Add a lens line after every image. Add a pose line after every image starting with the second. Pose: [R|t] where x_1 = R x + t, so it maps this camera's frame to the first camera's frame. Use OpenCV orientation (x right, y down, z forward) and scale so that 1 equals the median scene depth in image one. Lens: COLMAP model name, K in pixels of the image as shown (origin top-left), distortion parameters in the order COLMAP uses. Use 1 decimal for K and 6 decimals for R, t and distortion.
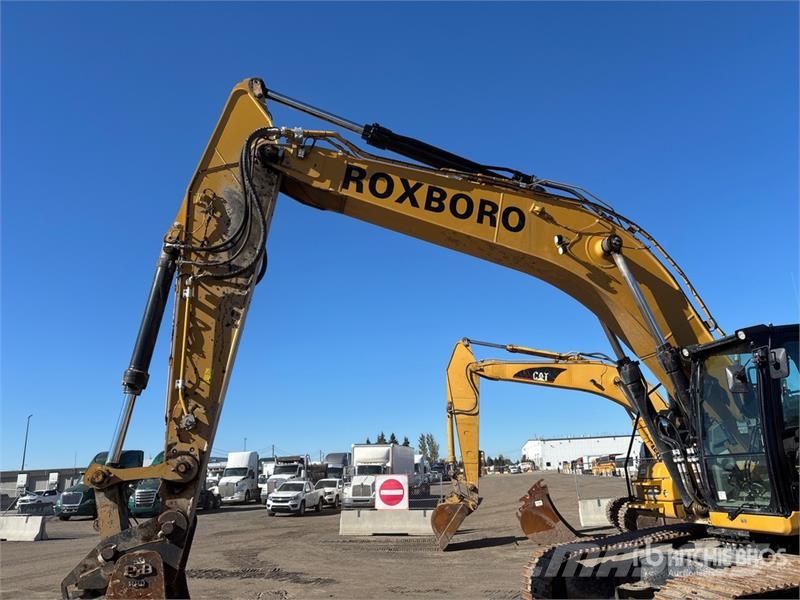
lens RADIAL K [[604.0, 0, 401.8], [0, 604.0, 301.1], [0, 0, 1]] dist [0.063425, -0.079764]
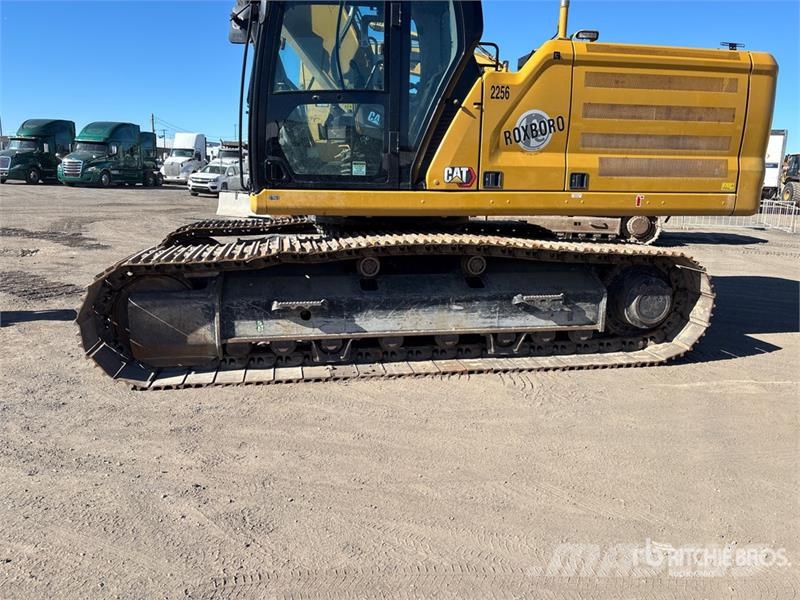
lens RADIAL K [[594.2, 0, 401.1], [0, 594.2, 313.3], [0, 0, 1]] dist [0.074861, -0.095929]
pose [[0.996810, 0.079718, 0.003733, 0.265136], [-0.071625, 0.873027, 0.482383, 0.022126], [0.035195, -0.481112, 0.875952, 0.051158]]
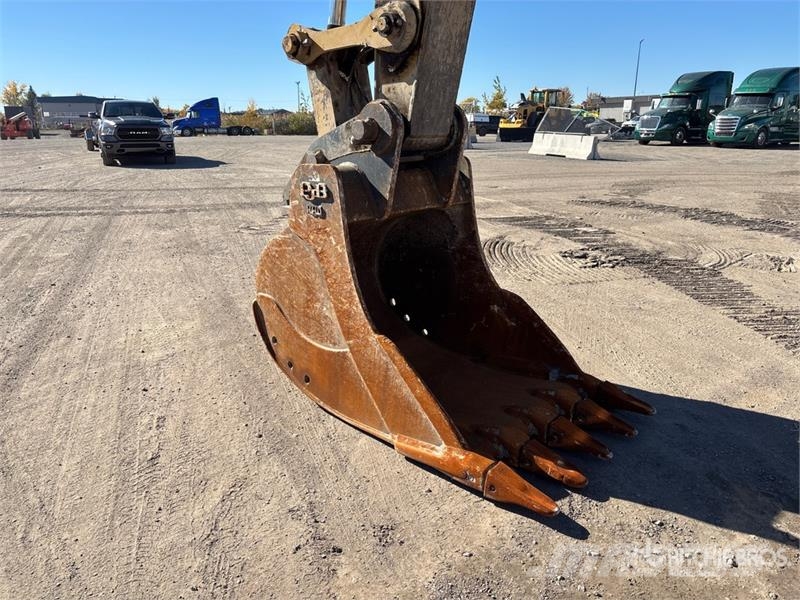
lens RADIAL K [[604.0, 0, 401.8], [0, 604.0, 301.1], [0, 0, 1]] dist [0.063425, -0.079764]
pose [[0.611461, 0.263661, -0.746055, 0.036592], [0.193724, 0.864277, 0.464216, 0.077610], [0.767194, -0.428379, 0.477394, 0.211372]]
